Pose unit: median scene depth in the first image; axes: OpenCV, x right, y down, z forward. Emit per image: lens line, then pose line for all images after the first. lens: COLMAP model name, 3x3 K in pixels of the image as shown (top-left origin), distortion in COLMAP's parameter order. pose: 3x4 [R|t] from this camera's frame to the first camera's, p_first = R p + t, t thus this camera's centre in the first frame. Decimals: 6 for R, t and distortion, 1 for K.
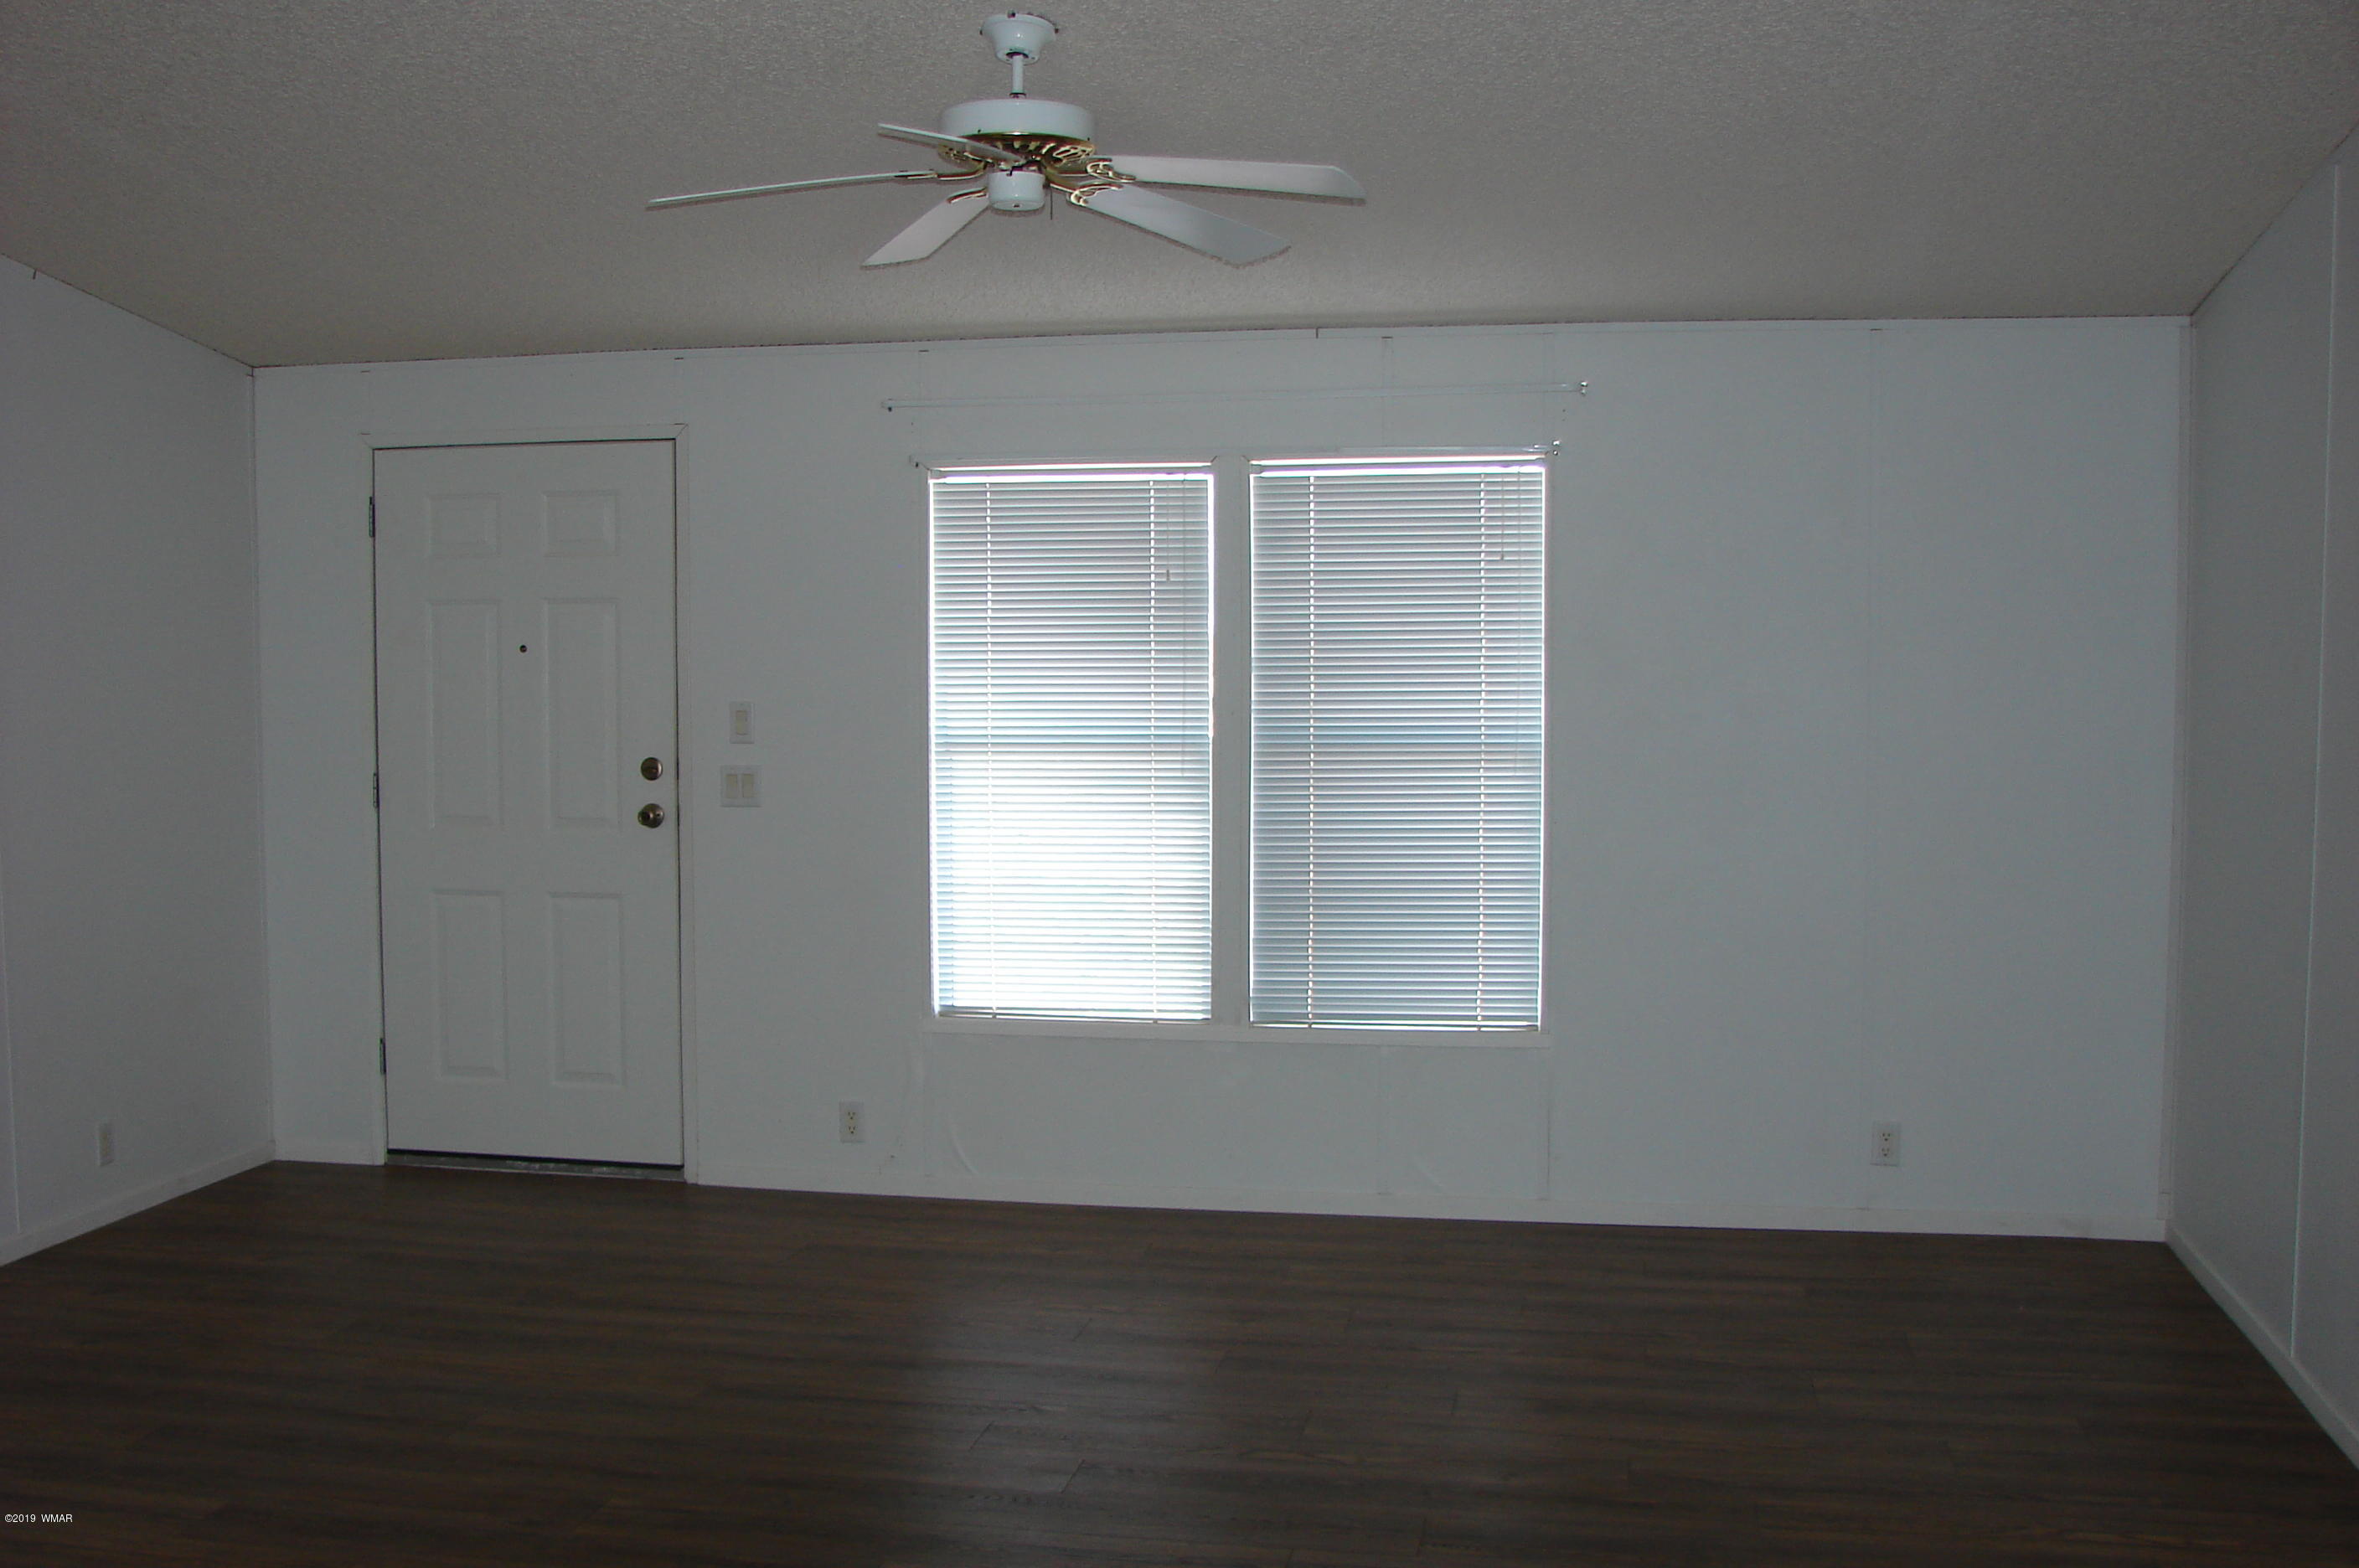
lens RADIAL K [[2563.7, 0, 1074.7], [0, 2563.7, 829.5], [0, 0, 1]] dist [-0.222139, 0.334499]
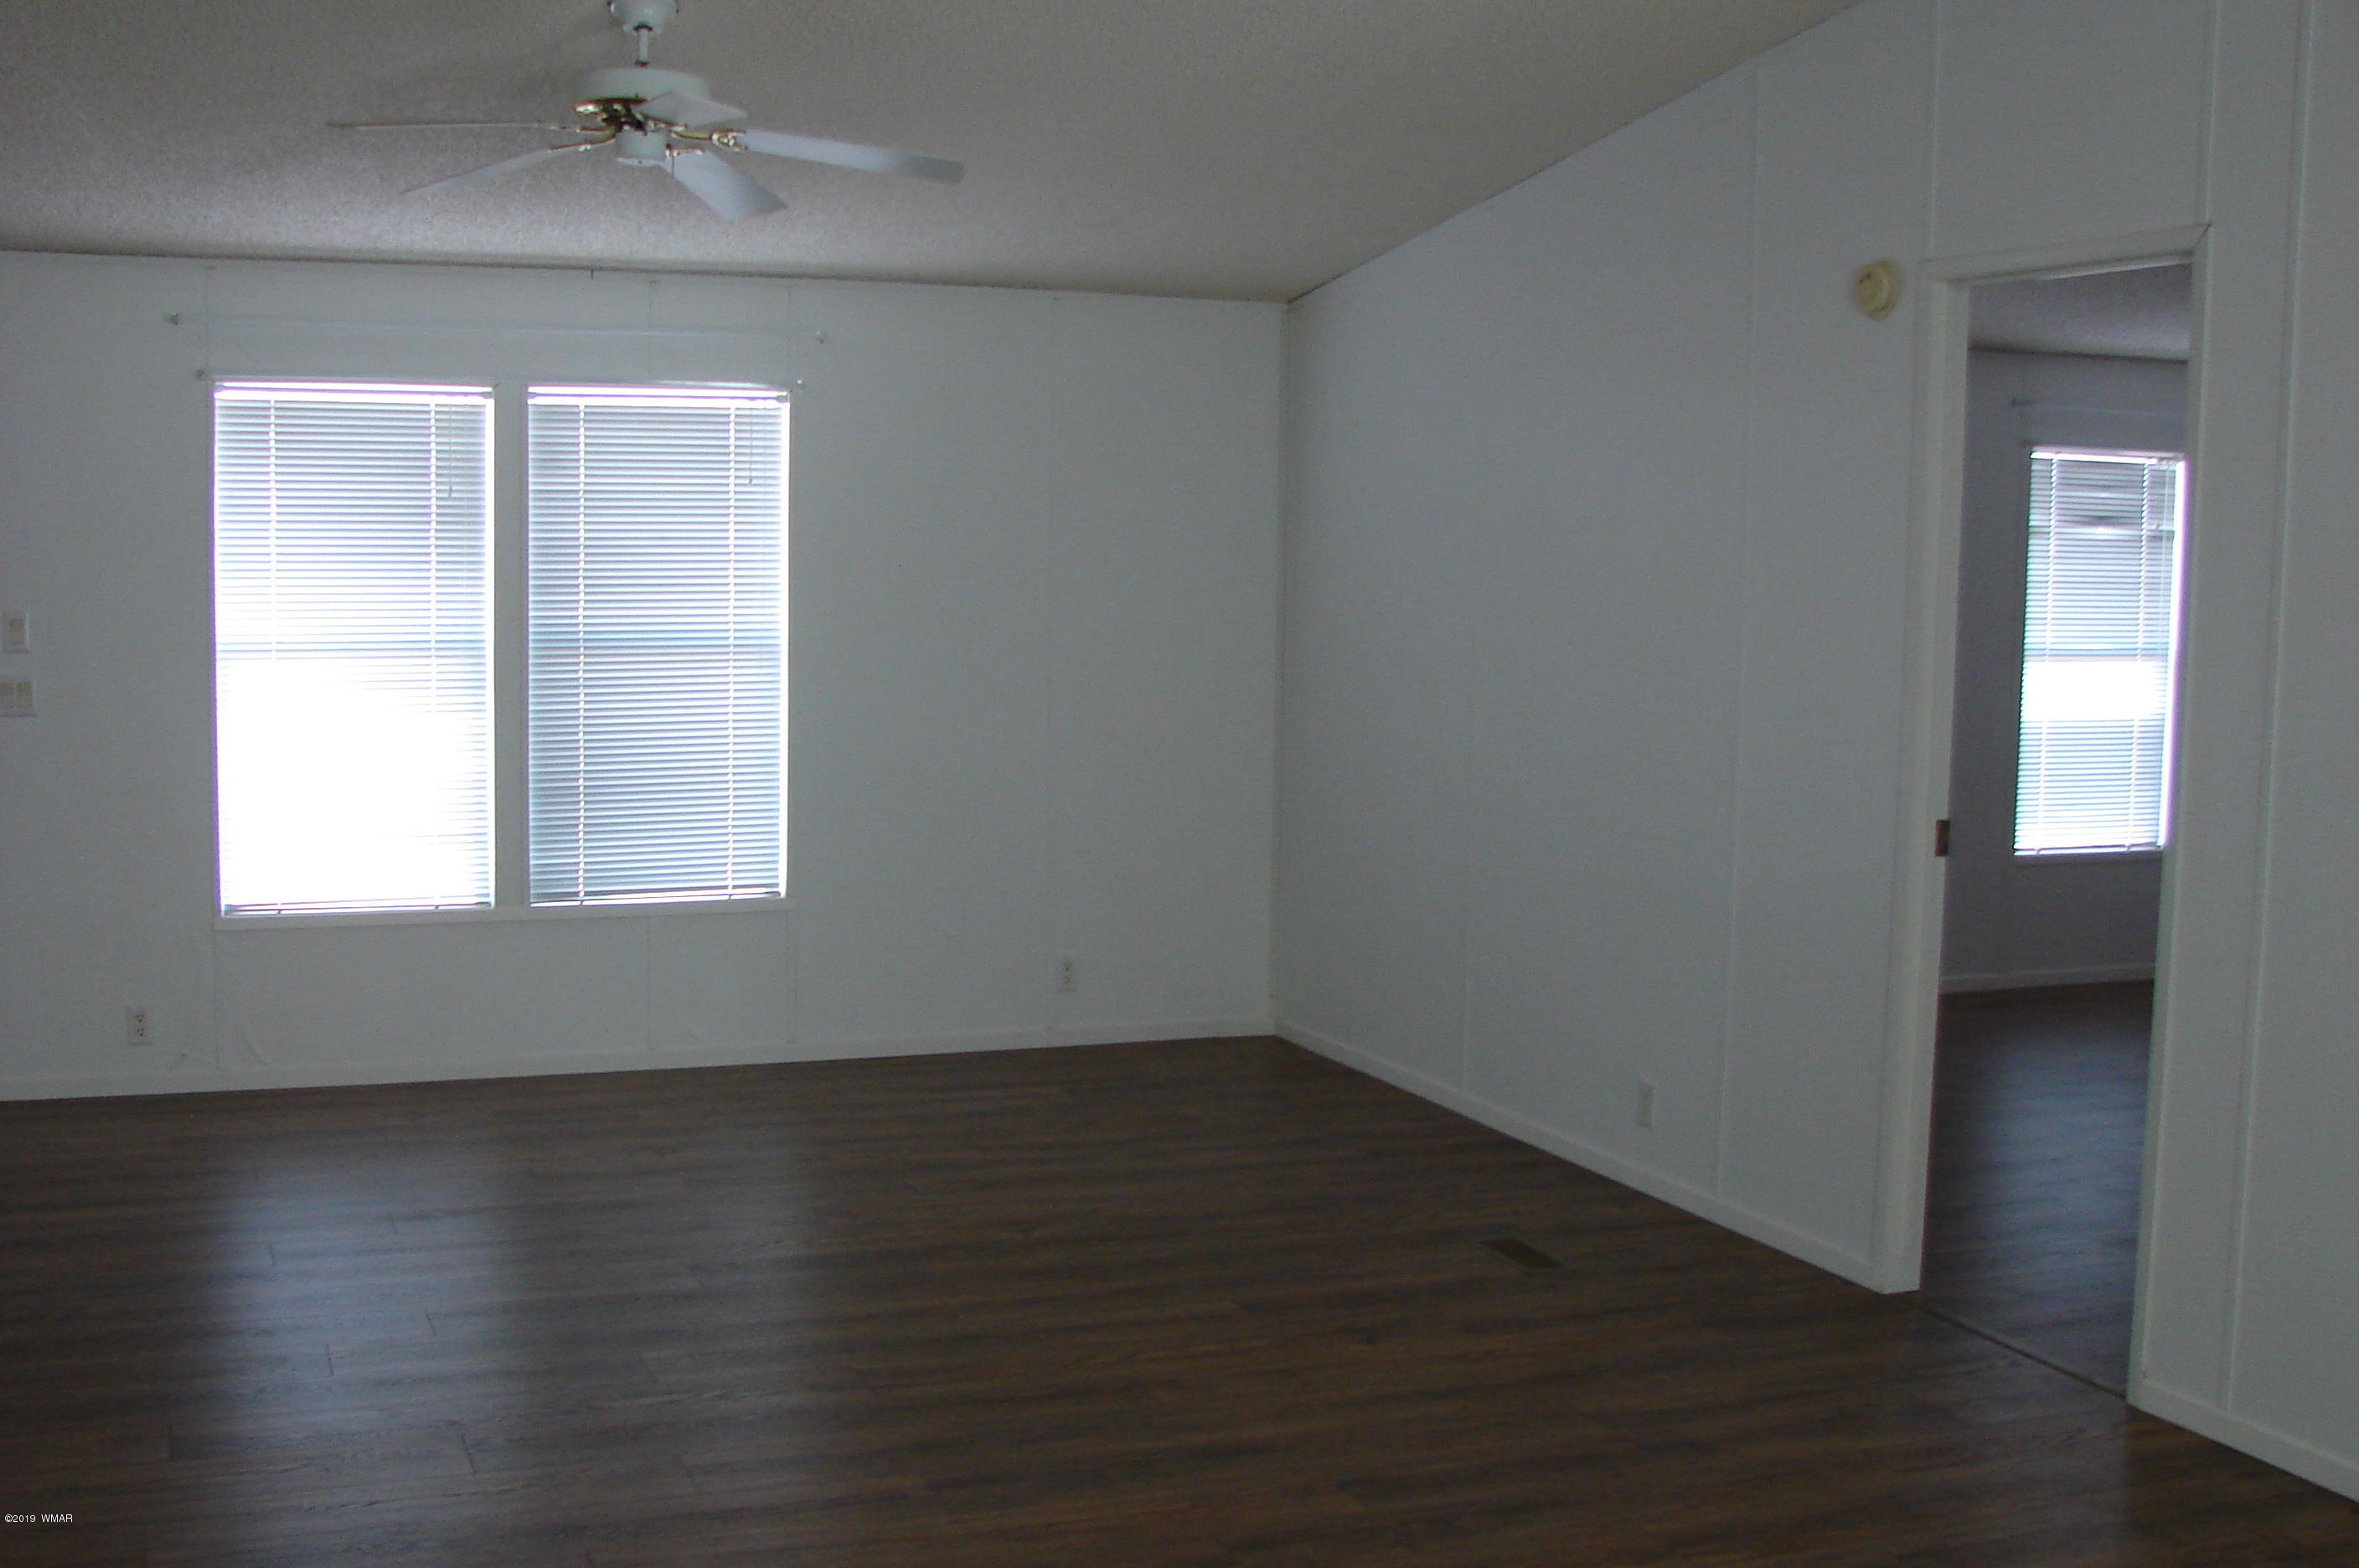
lens RADIAL K [[2563.7, 0, 1074.7], [0, 2563.7, 829.5], [0, 0, 1]] dist [-0.222139, 0.334499]
pose [[0.841290, -0.041194, 0.539012, -0.320862], [0.026245, 0.999029, 0.035387, 0.012018], [-0.539947, -0.015624, 0.841554, -0.039004]]
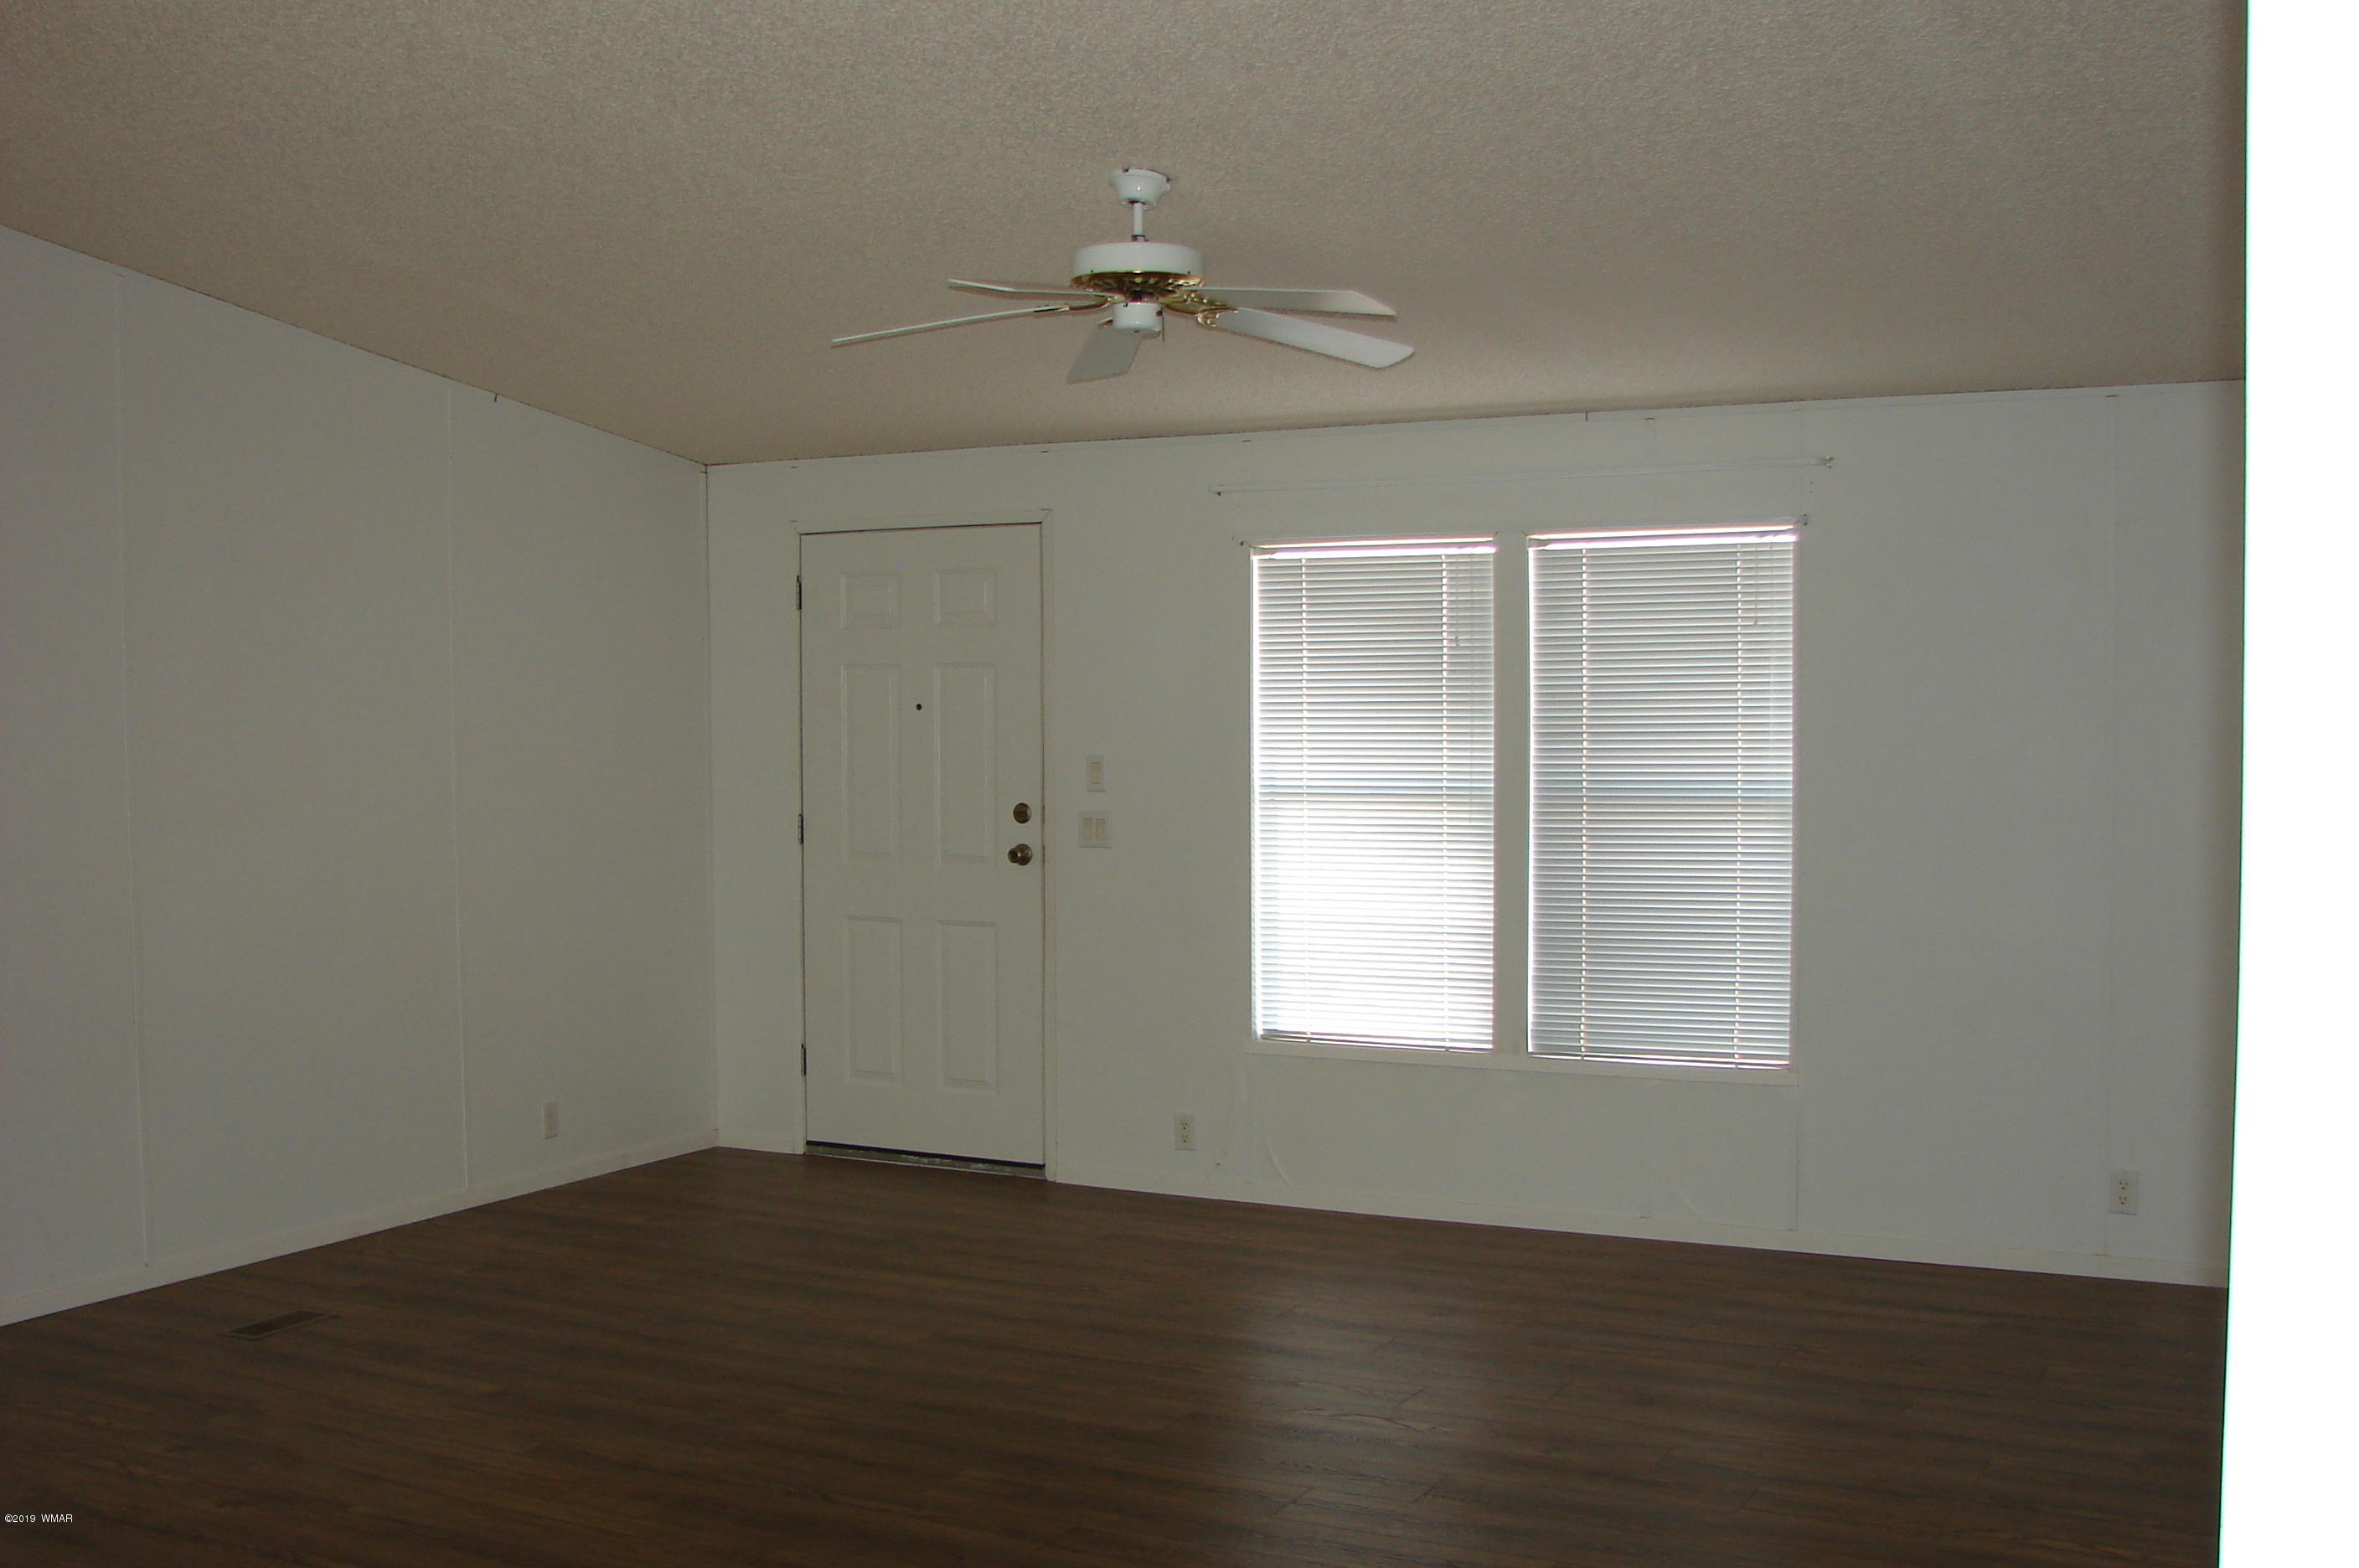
lens RADIAL K [[2563.7, 0, 1074.7], [0, 2563.7, 829.5], [0, 0, 1]] dist [-0.222139, 0.334499]
pose [[0.956555, 0.012818, -0.291271, 0.198295], [-0.019526, 0.999607, -0.020133, 0.006350], [0.290899, 0.024946, 0.956429, -0.088616]]
